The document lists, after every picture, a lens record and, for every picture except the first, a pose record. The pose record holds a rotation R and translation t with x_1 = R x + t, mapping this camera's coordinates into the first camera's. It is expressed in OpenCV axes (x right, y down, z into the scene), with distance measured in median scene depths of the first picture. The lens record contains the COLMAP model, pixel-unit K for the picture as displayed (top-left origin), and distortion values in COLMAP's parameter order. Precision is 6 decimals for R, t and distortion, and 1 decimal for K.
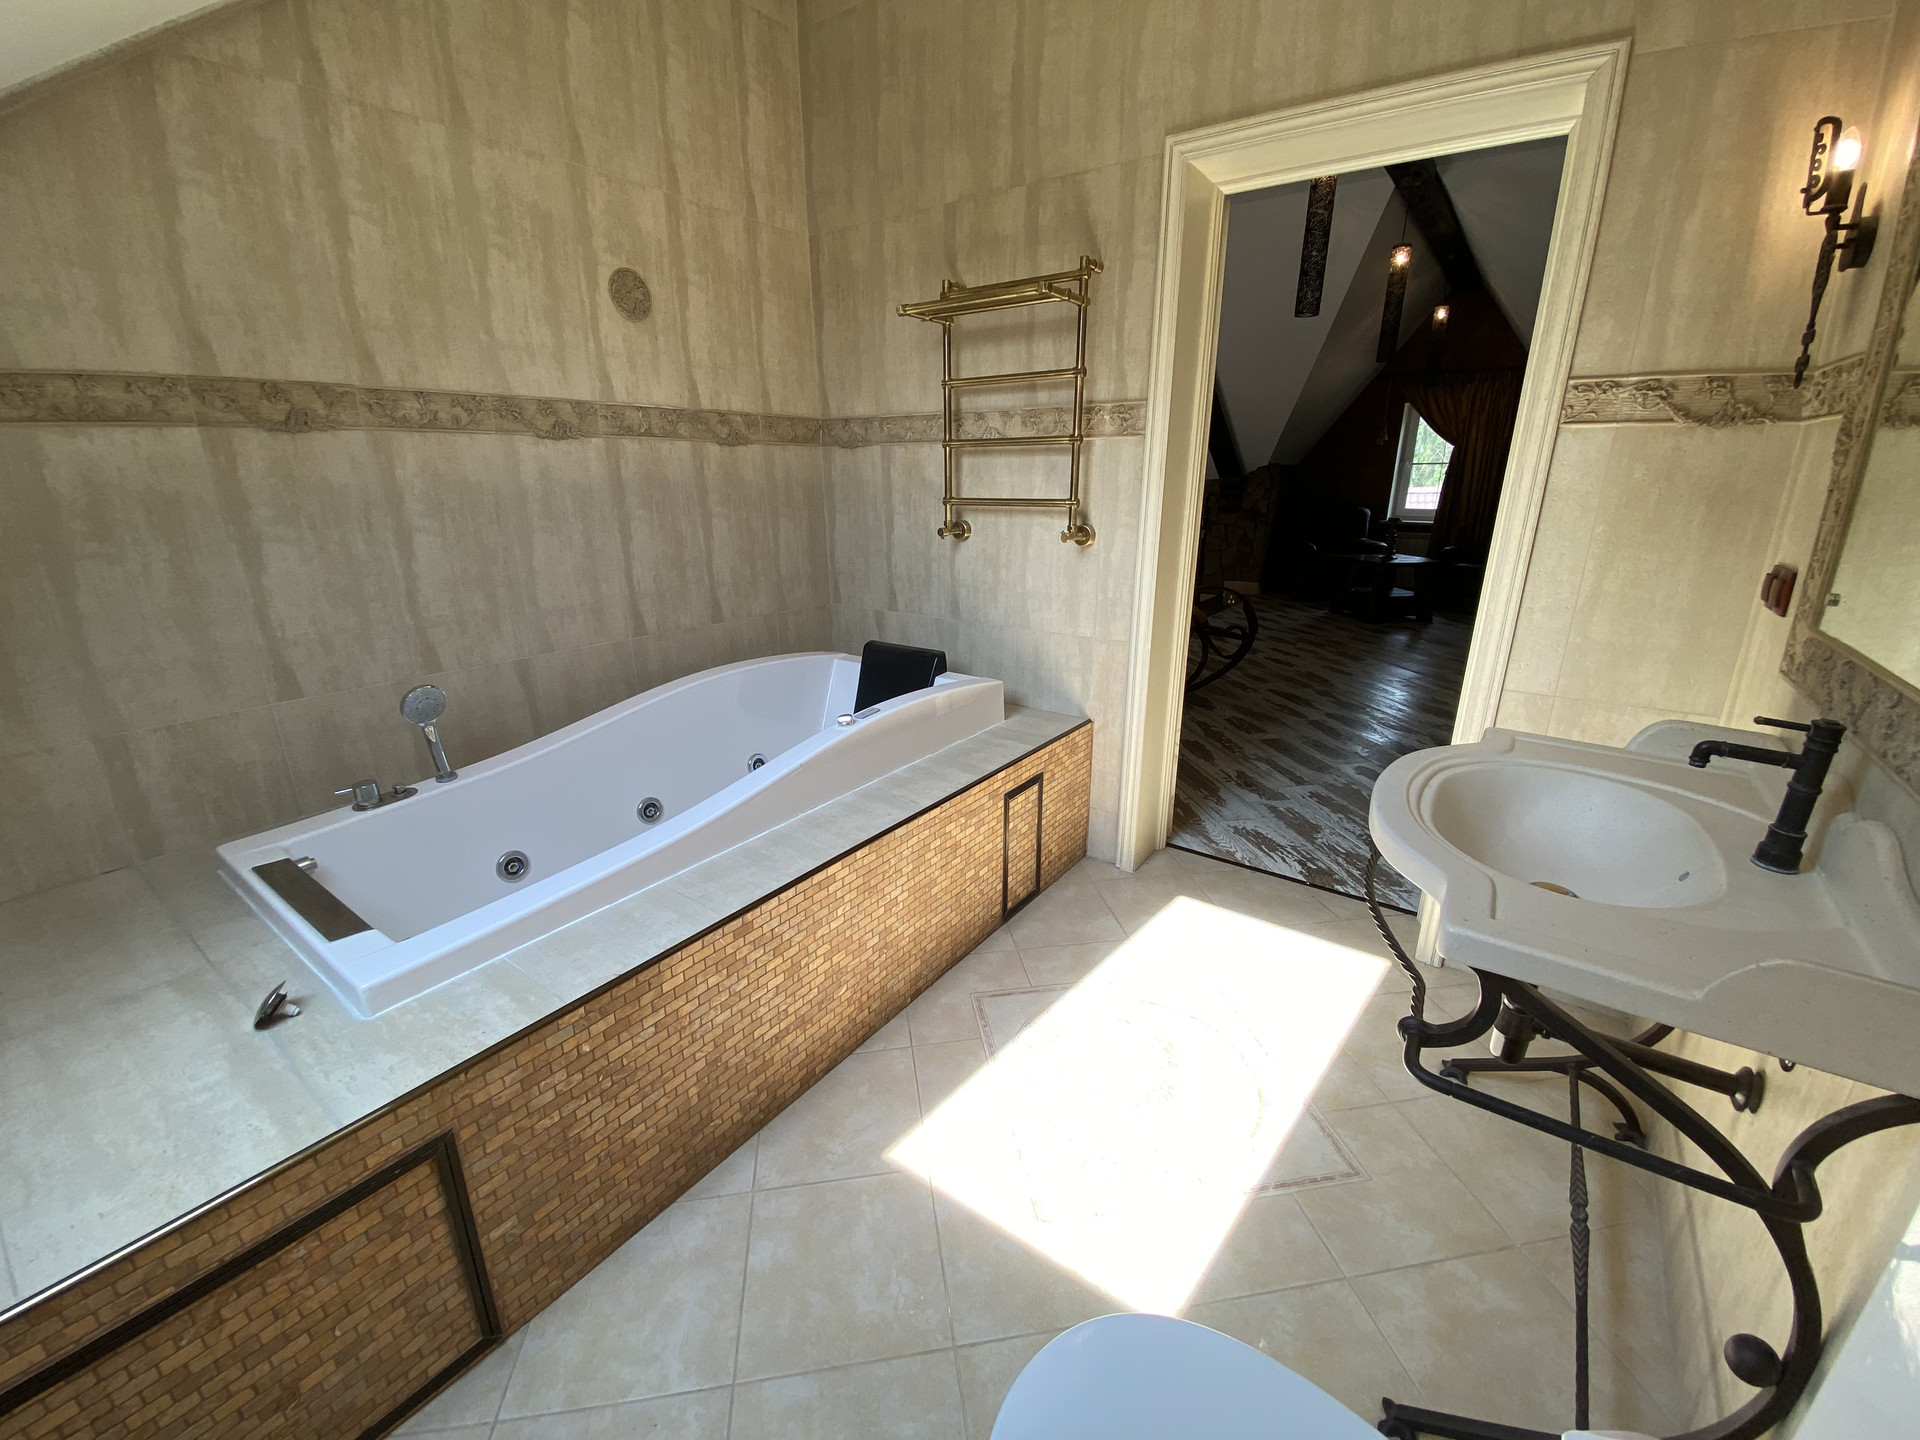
lens RADIAL K [[775.9, 0, 963.3], [0, 775.9, 717.6], [0, 0, 1]] dist [0.019267, -0.019332]
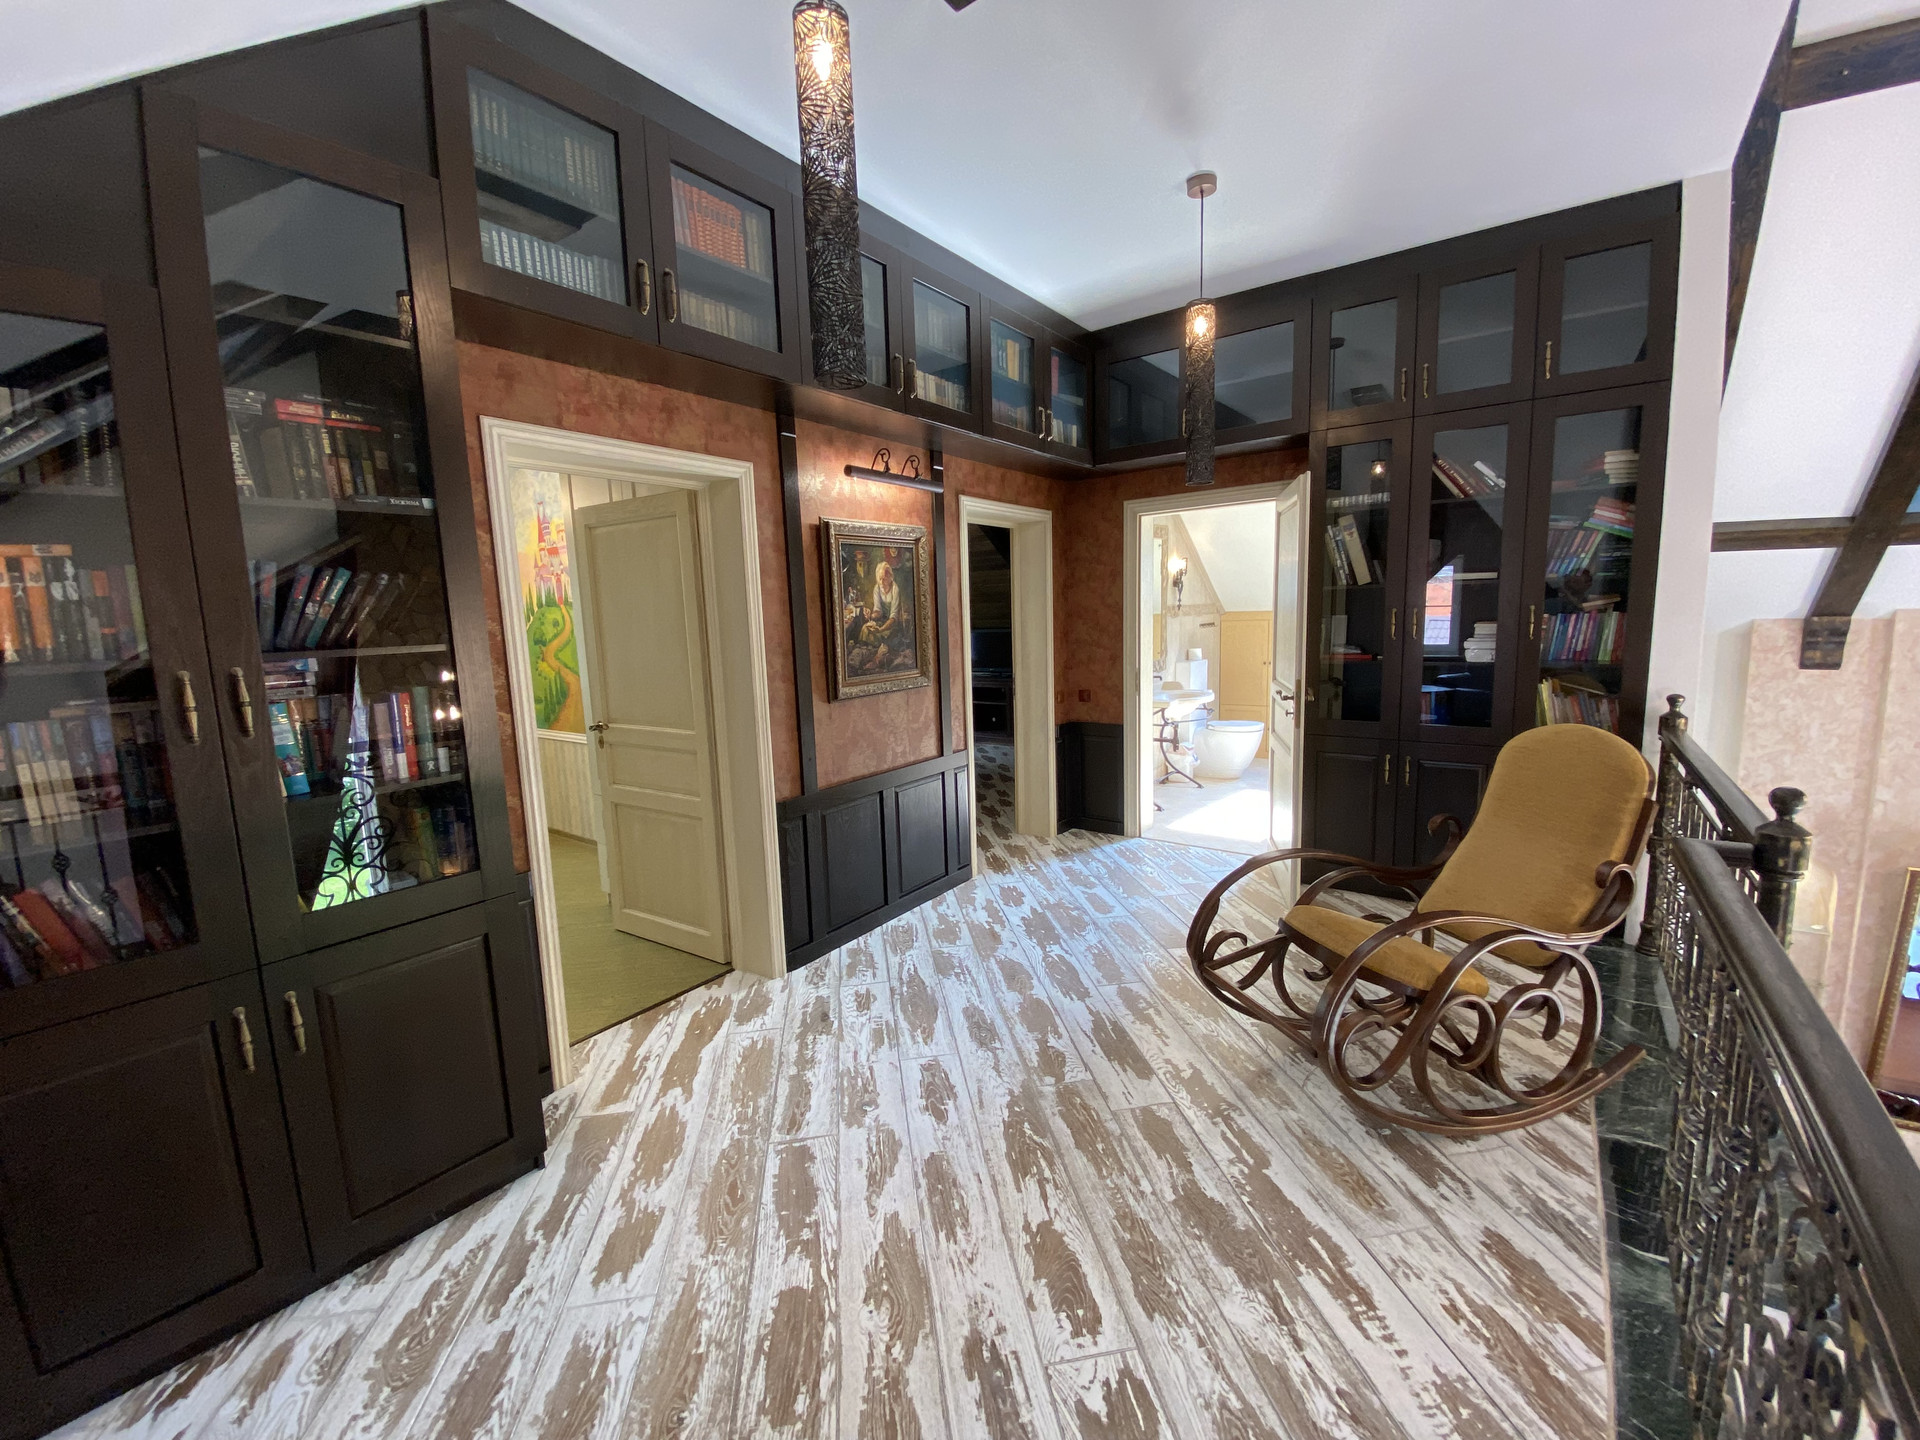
lens RADIAL K [[775.9, 0, 963.3], [0, 775.9, 717.6], [0, 0, 1]] dist [0.019267, -0.019332]
pose [[-0.999319, 0.029452, 0.022236, 1.106539], [0.036149, 0.902428, 0.429322, -1.063040], [-0.007422, 0.429833, -0.902878, 3.043739]]
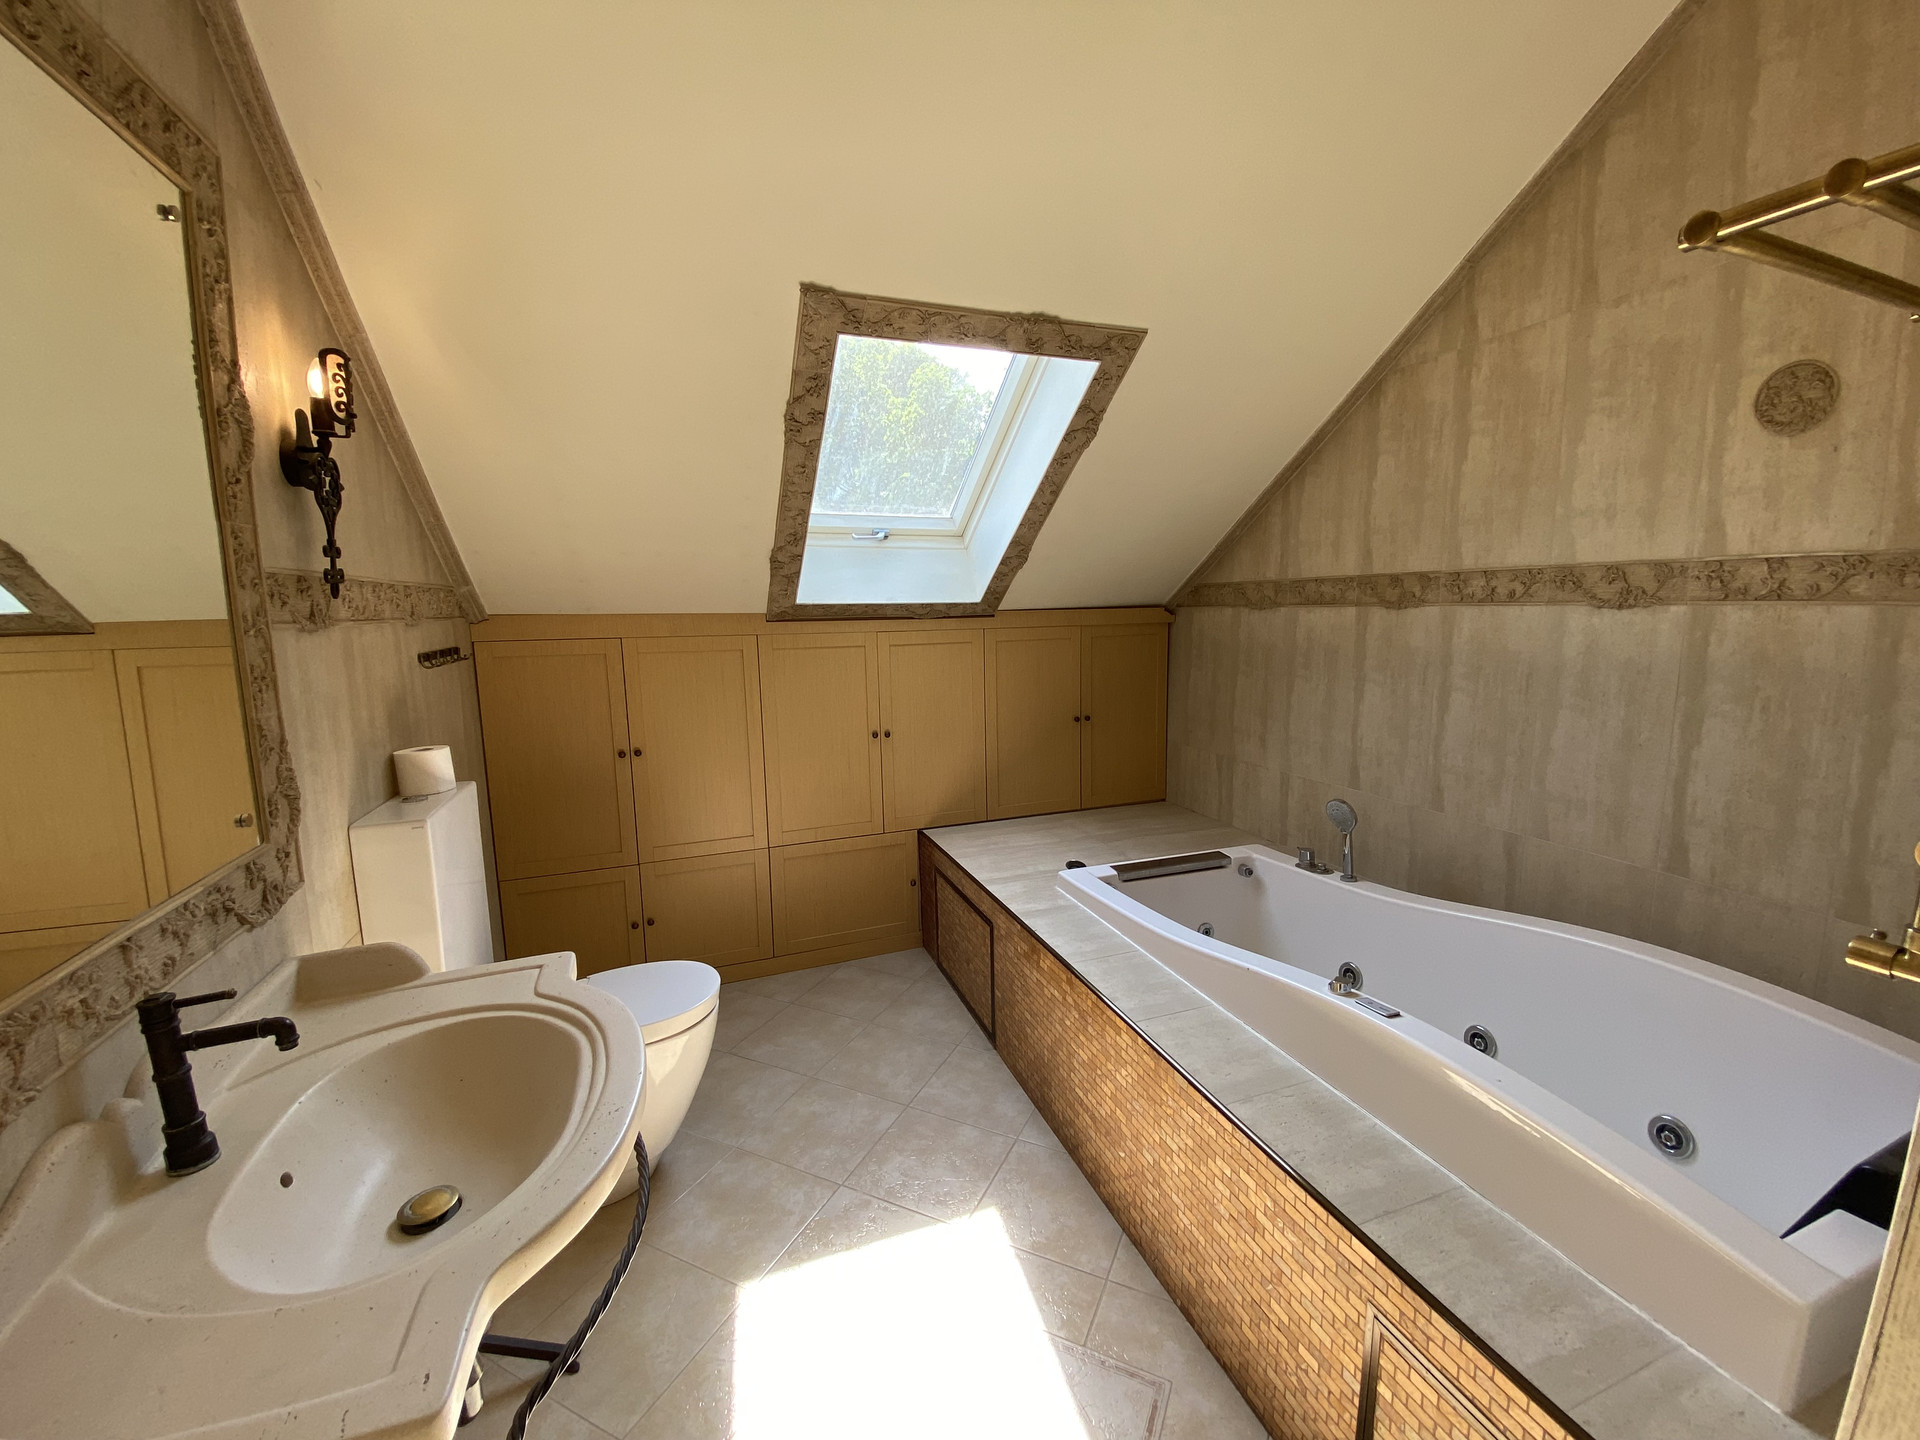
lens RADIAL K [[769.5, 0, 972.5], [0, 769.5, 719.1], [0, 0, 1]] dist [0.033488, -0.028814]
pose [[-0.556173, 0.128757, -0.821032, 0.579347], [-0.237918, 0.921909, 0.305745, -0.352162], [0.796283, 0.365385, -0.482107, 0.933190]]
